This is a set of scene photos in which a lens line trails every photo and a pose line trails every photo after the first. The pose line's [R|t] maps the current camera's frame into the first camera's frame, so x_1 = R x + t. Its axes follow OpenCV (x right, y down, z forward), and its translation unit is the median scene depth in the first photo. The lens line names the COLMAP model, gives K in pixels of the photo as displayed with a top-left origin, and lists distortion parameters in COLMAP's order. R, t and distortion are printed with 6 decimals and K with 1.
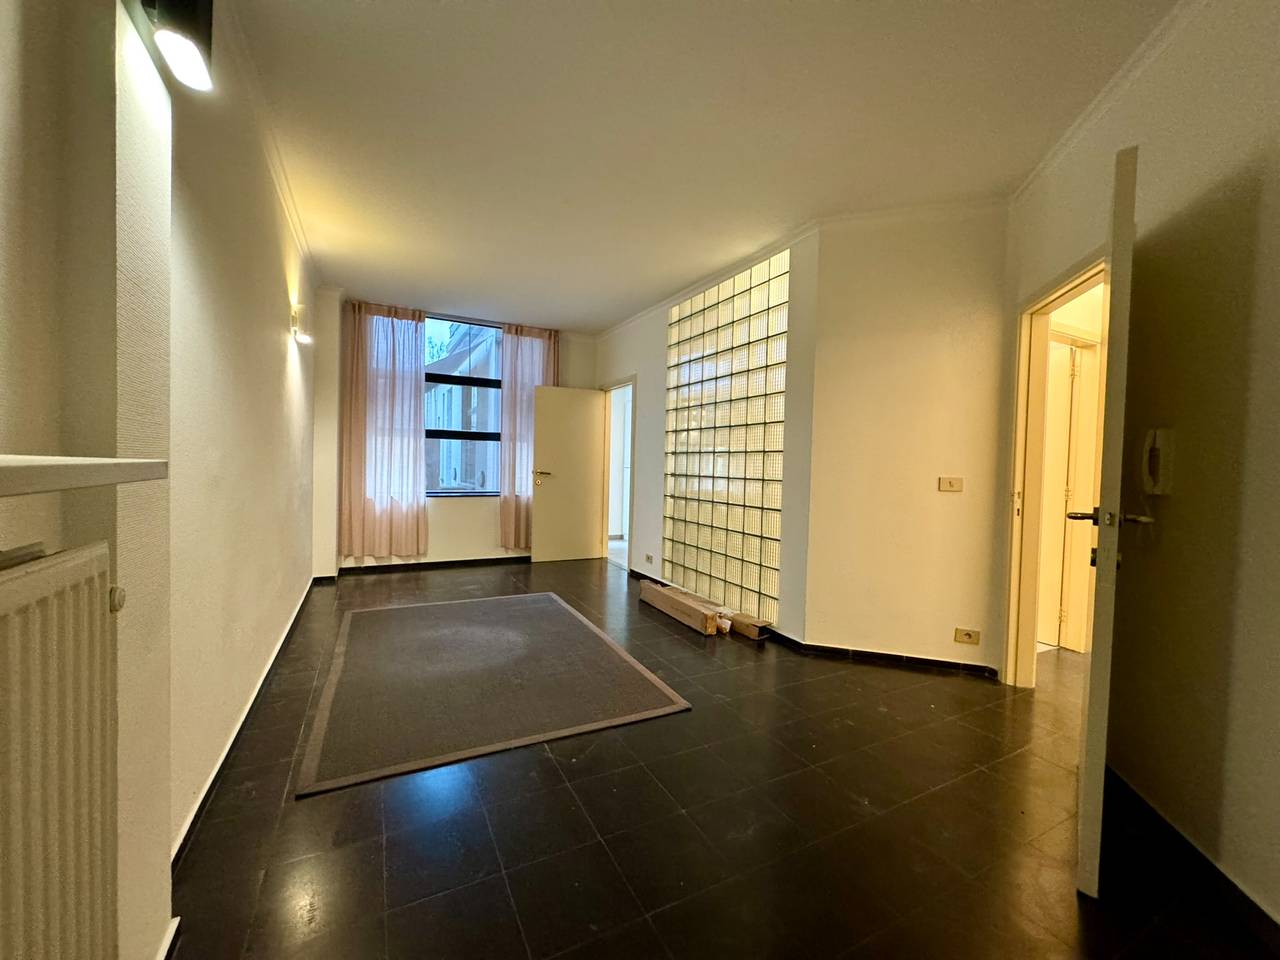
lens RADIAL K [[520.5, 0, 643.8], [0, 520.5, 475.5], [0, 0, 1]] dist [0.000385, 0.001349]
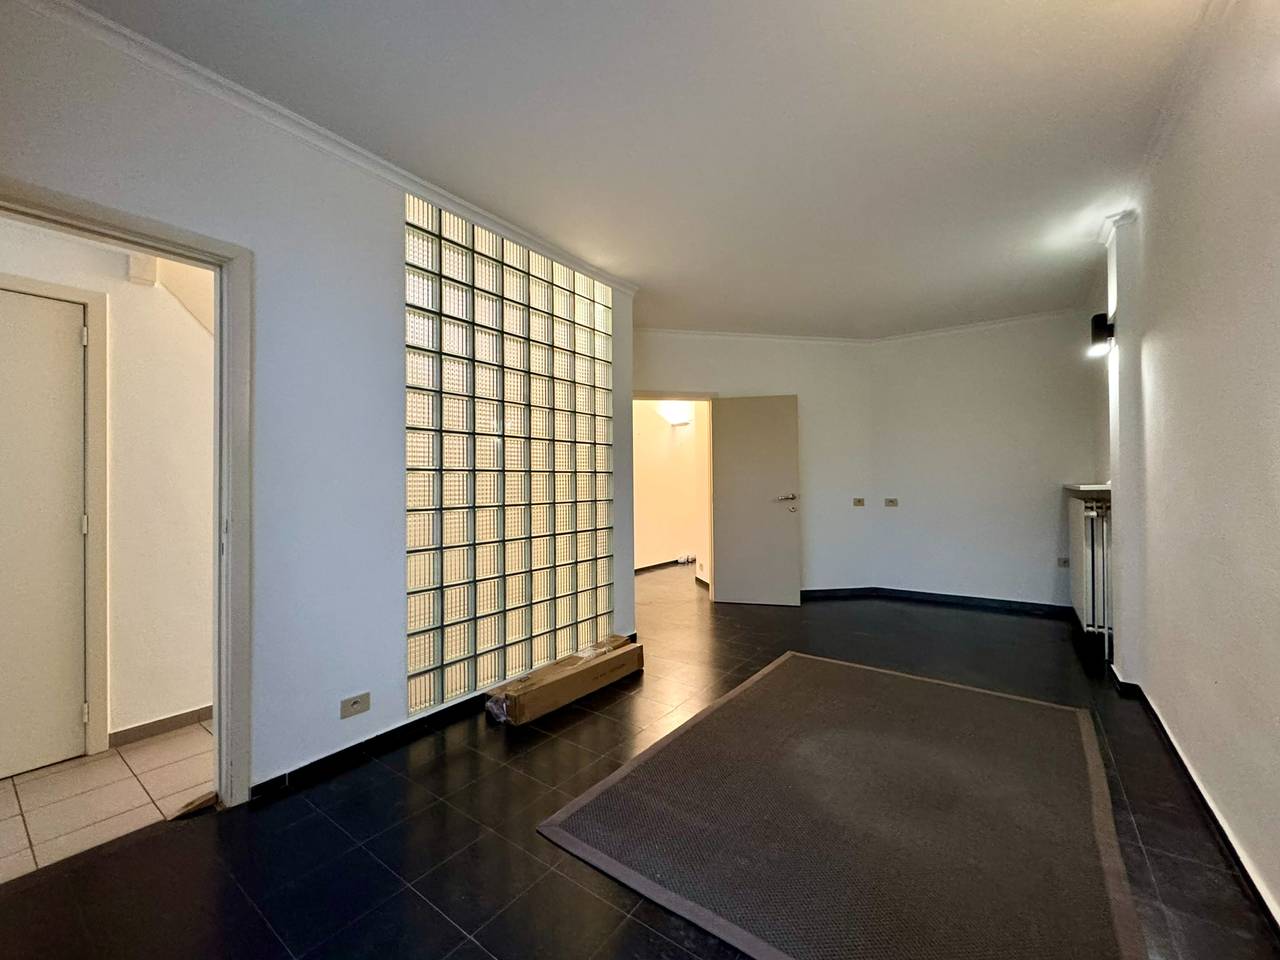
lens RADIAL K [[520.5, 0, 643.6], [0, 520.5, 481.3], [0, 0, 1]] dist [0.000385, 0.001349]
pose [[-0.450419, -0.013053, 0.892722, -0.679072], [0.023750, 0.999364, 0.026596, -0.051838], [-0.892502, 0.033181, -0.449822, 1.334167]]
